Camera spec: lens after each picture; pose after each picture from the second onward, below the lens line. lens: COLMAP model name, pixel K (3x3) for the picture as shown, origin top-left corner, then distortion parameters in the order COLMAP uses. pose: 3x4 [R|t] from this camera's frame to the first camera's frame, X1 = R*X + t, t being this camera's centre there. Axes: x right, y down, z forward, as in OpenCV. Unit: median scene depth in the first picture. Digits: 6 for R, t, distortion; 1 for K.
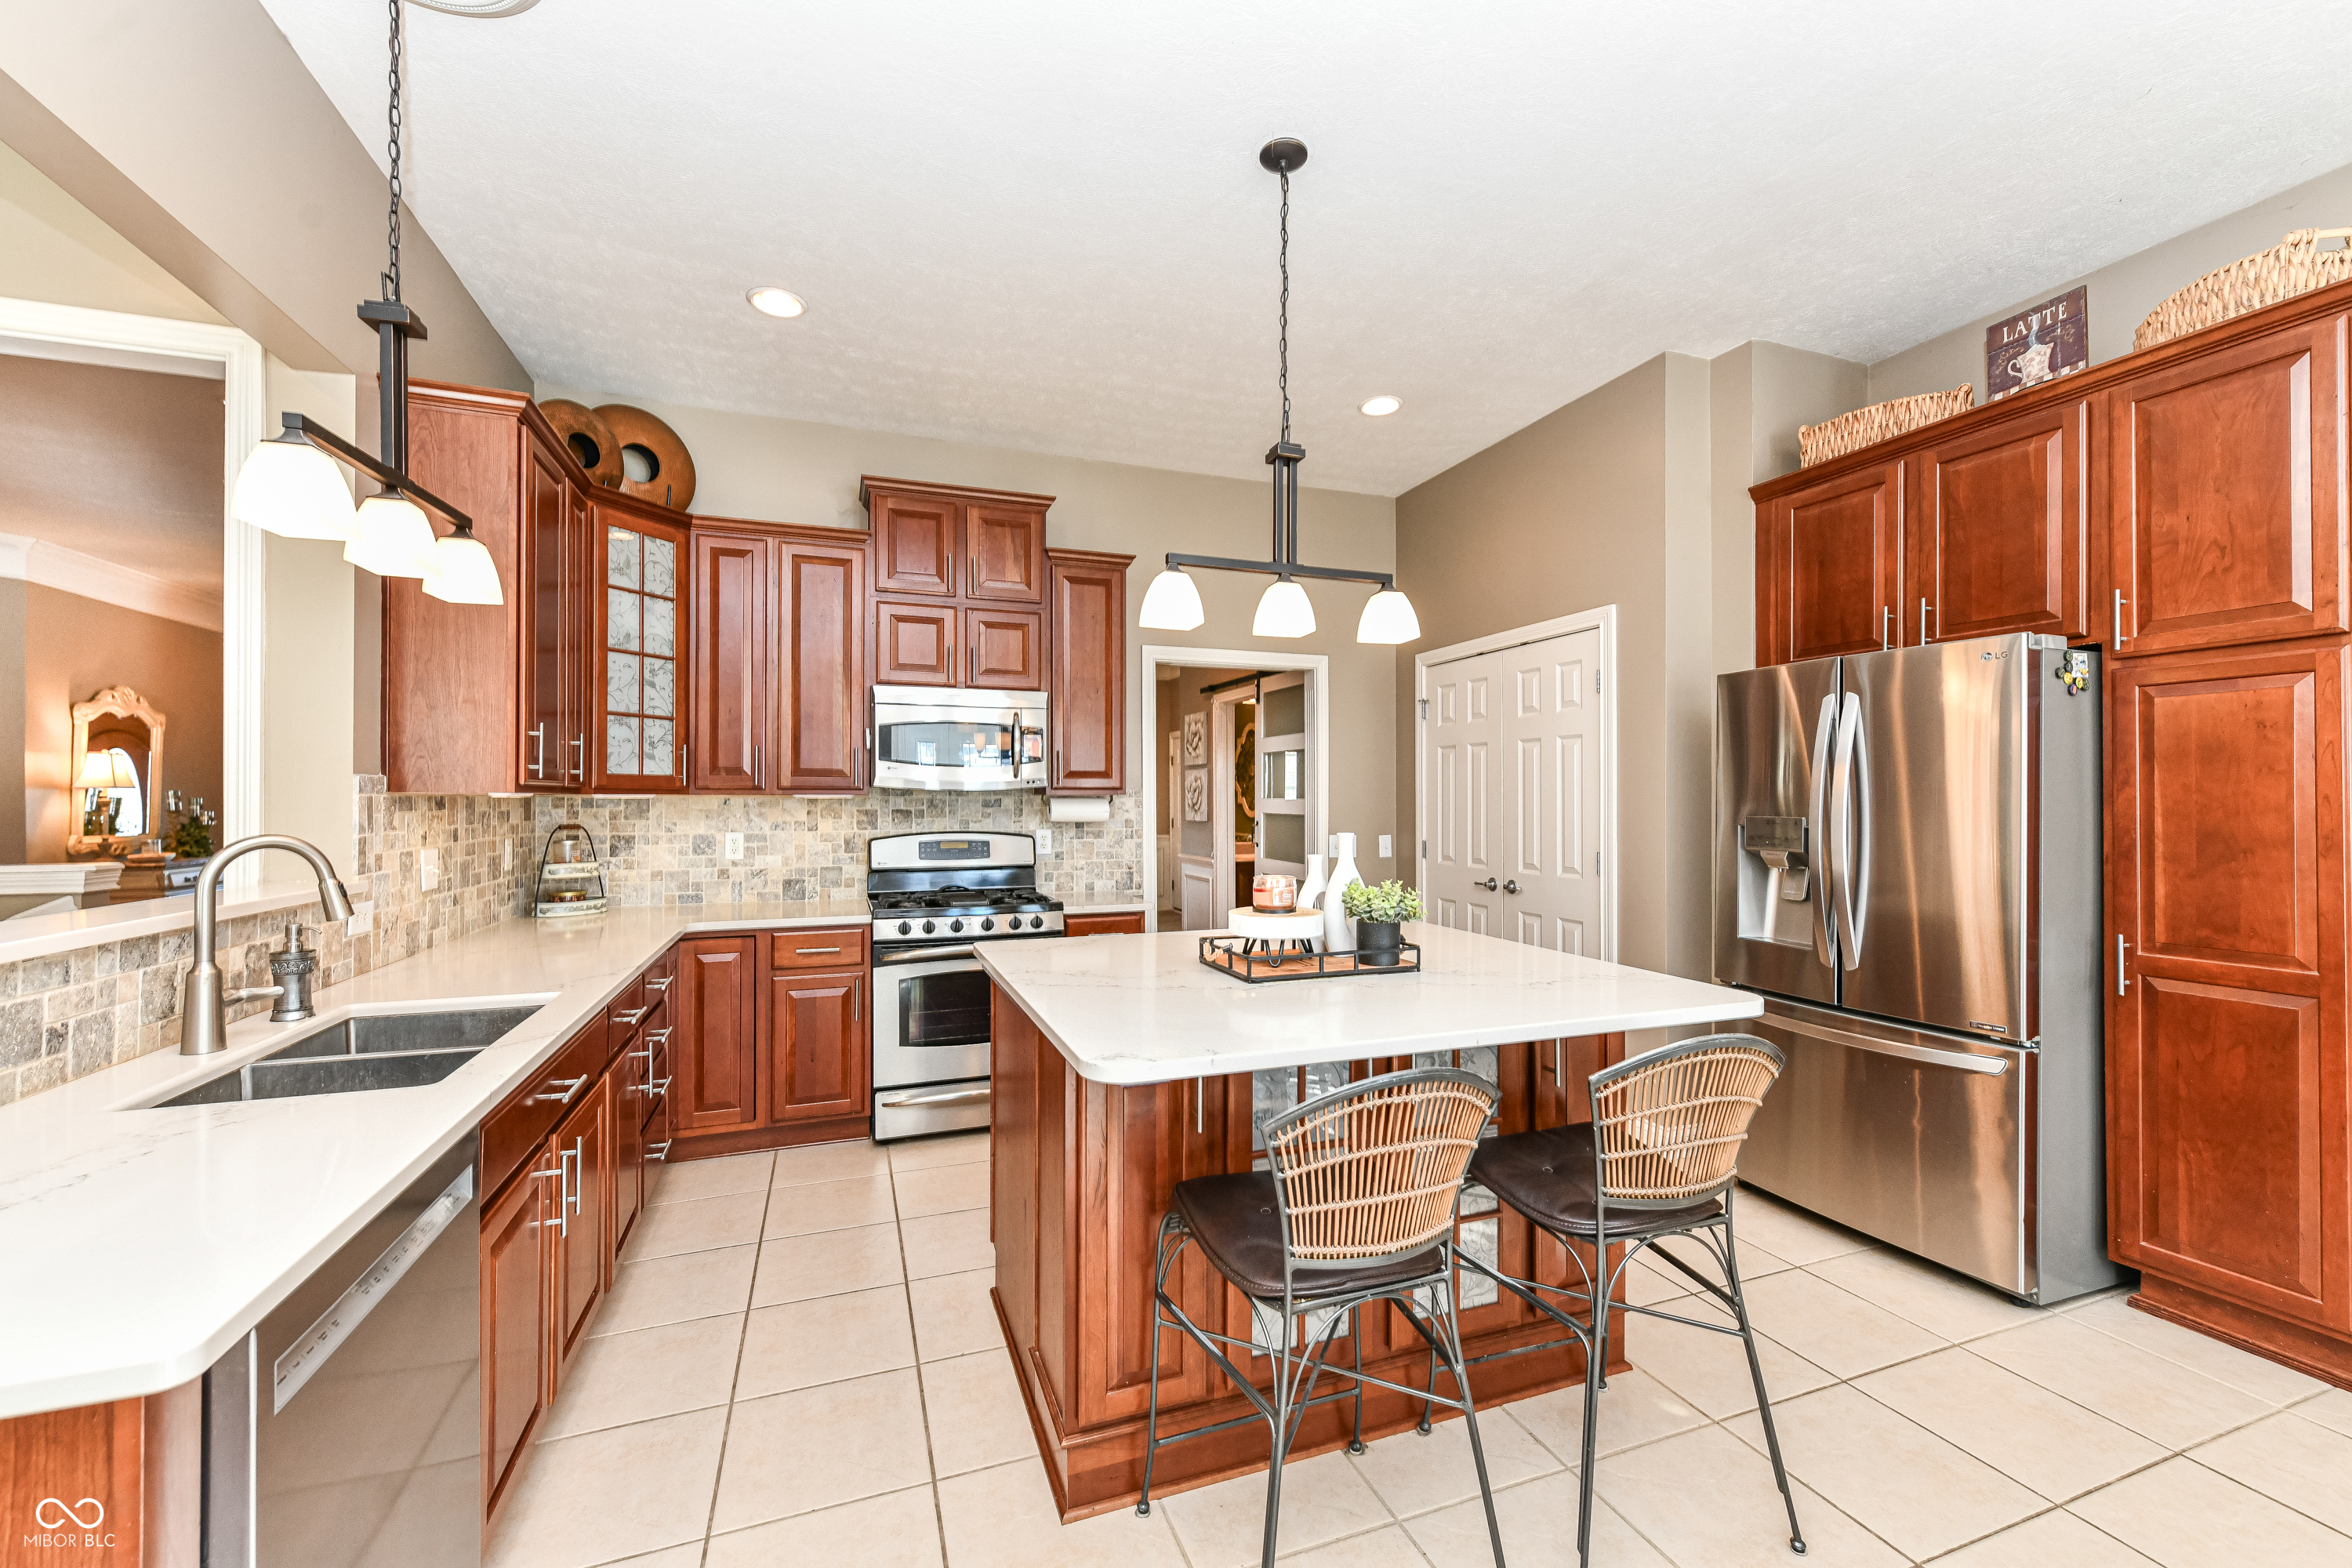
lens RADIAL K [[945.0, 0, 1183.9], [0, 945.0, 789.9], [0, 0, 1]] dist [0.001960, -0.000626]
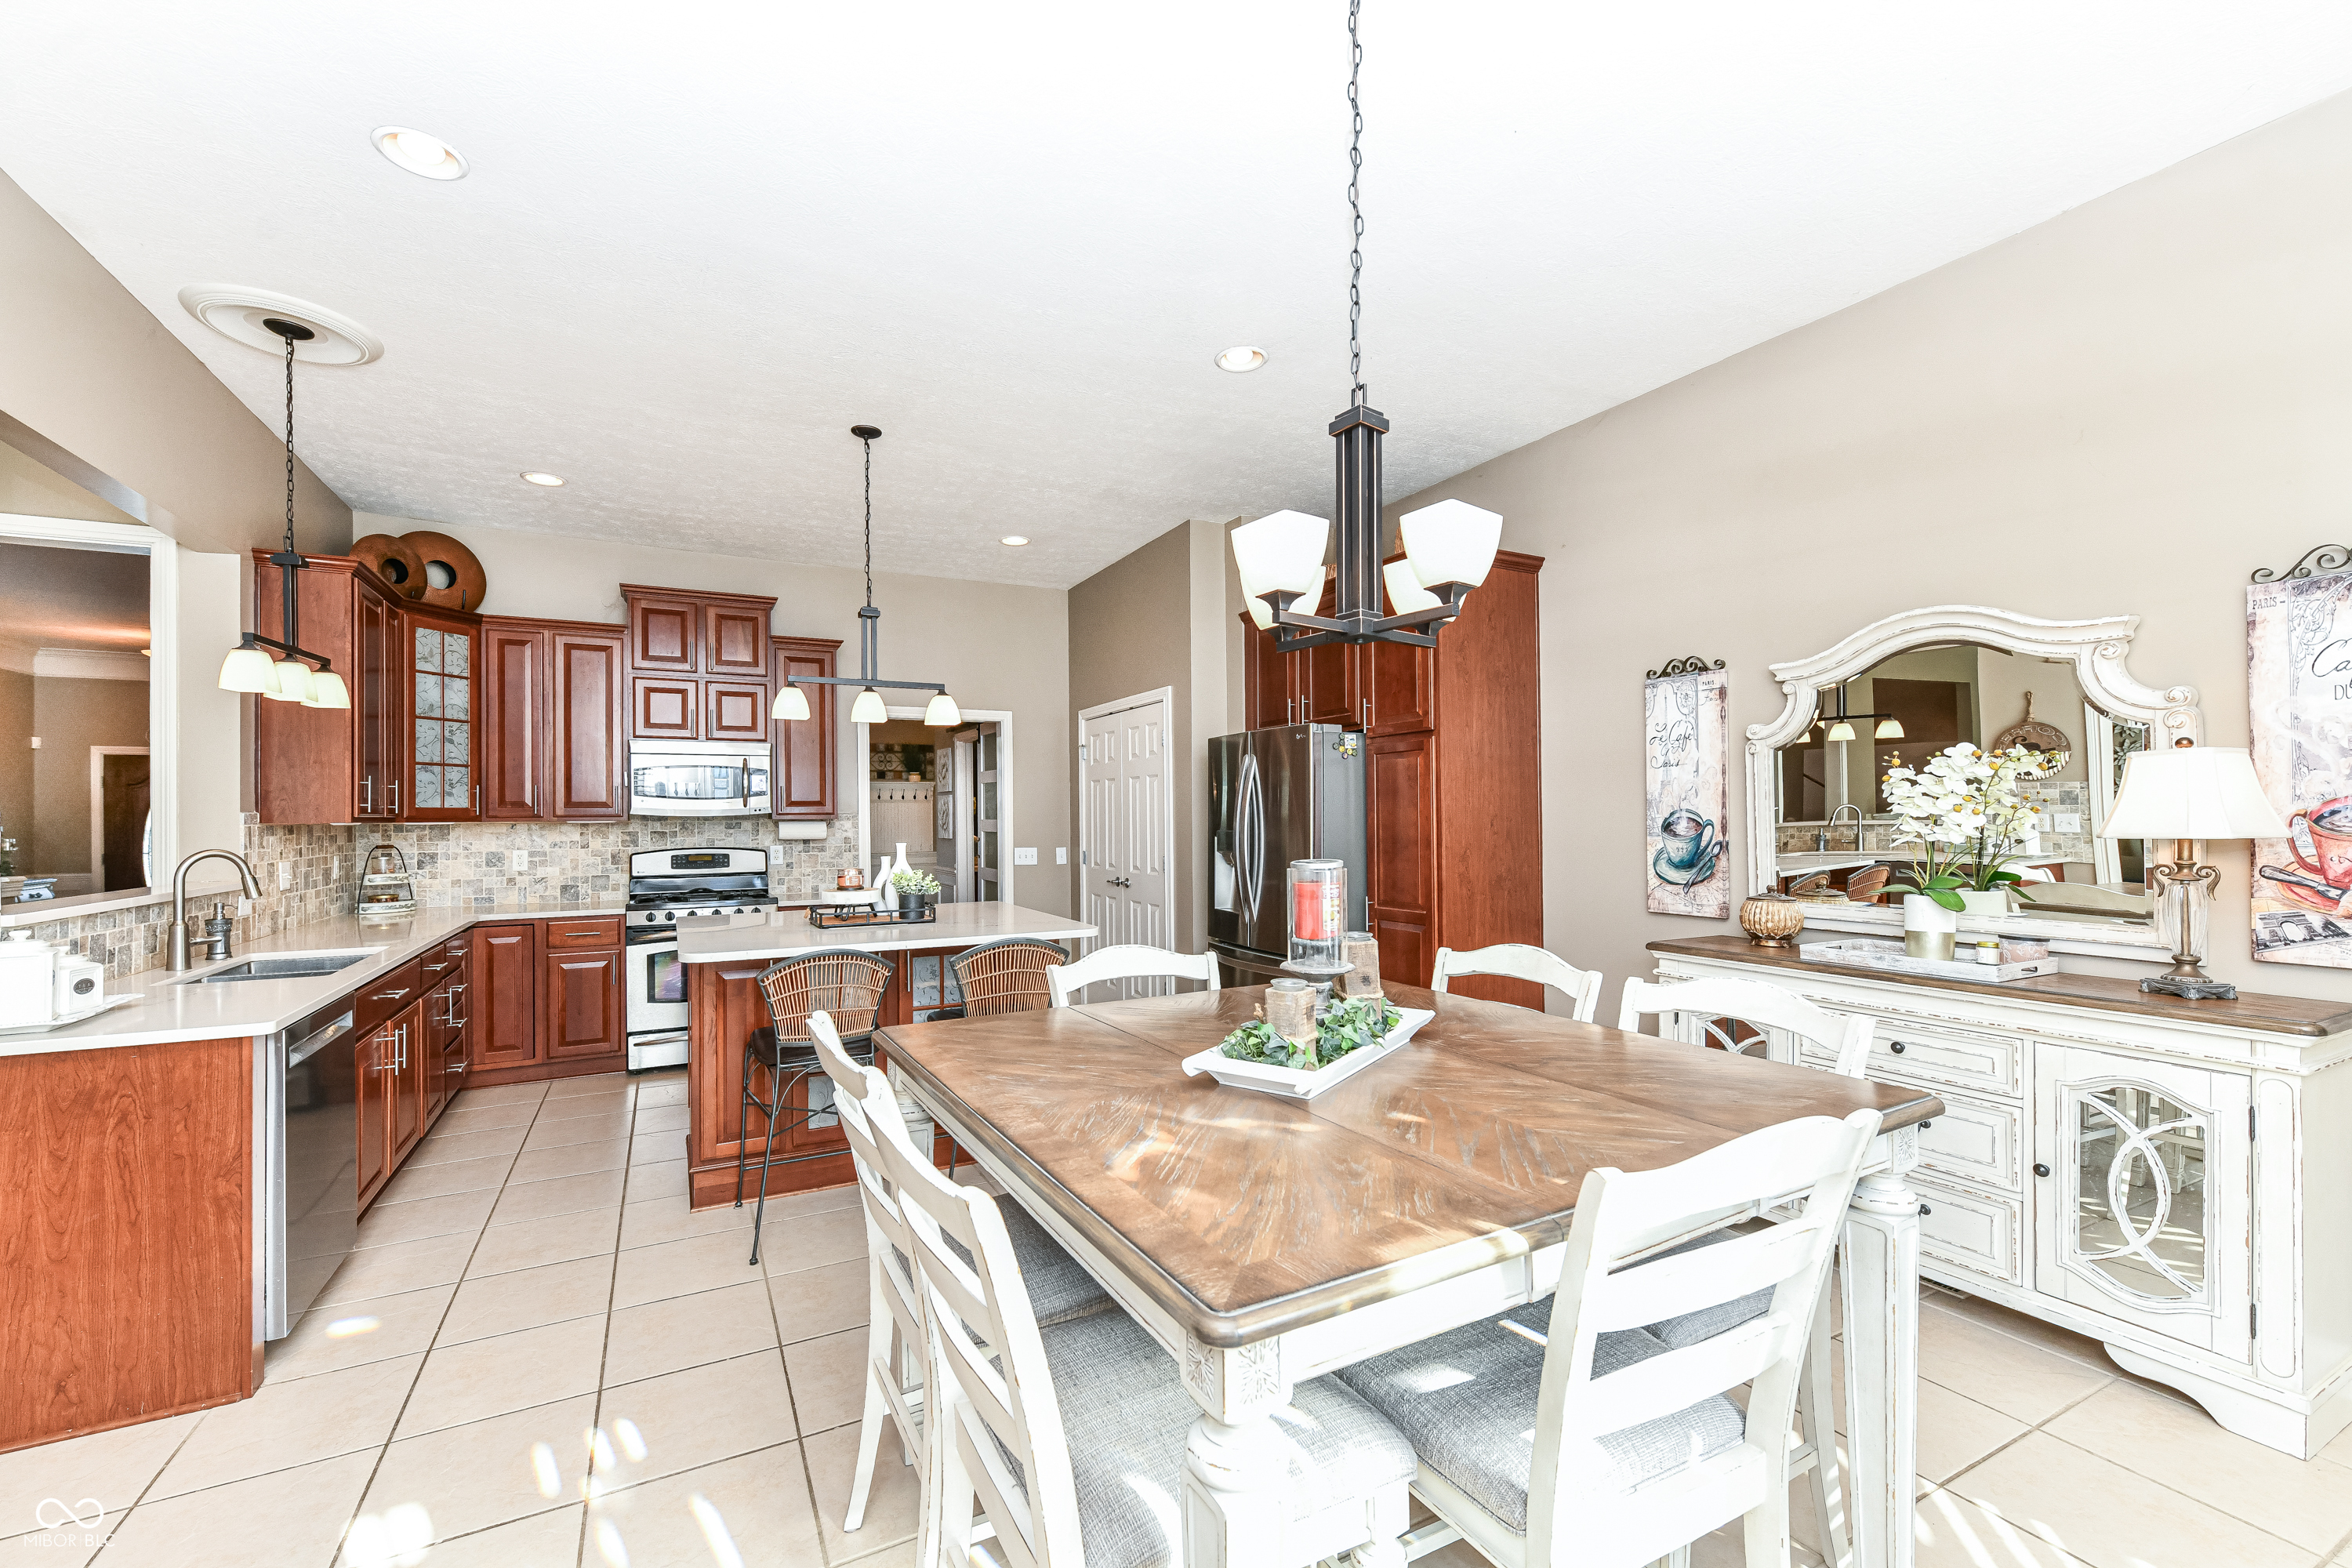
lens RADIAL K [[945.0, 0, 1163.0], [0, 945.0, 806.1], [0, 0, 1]] dist [0.001960, -0.000626]
pose [[0.991572, -0.006282, 0.129407, 0.268075], [0.006537, 0.999977, -0.001541, -0.009103], [-0.129395, 0.002374, 0.991590, -0.467189]]
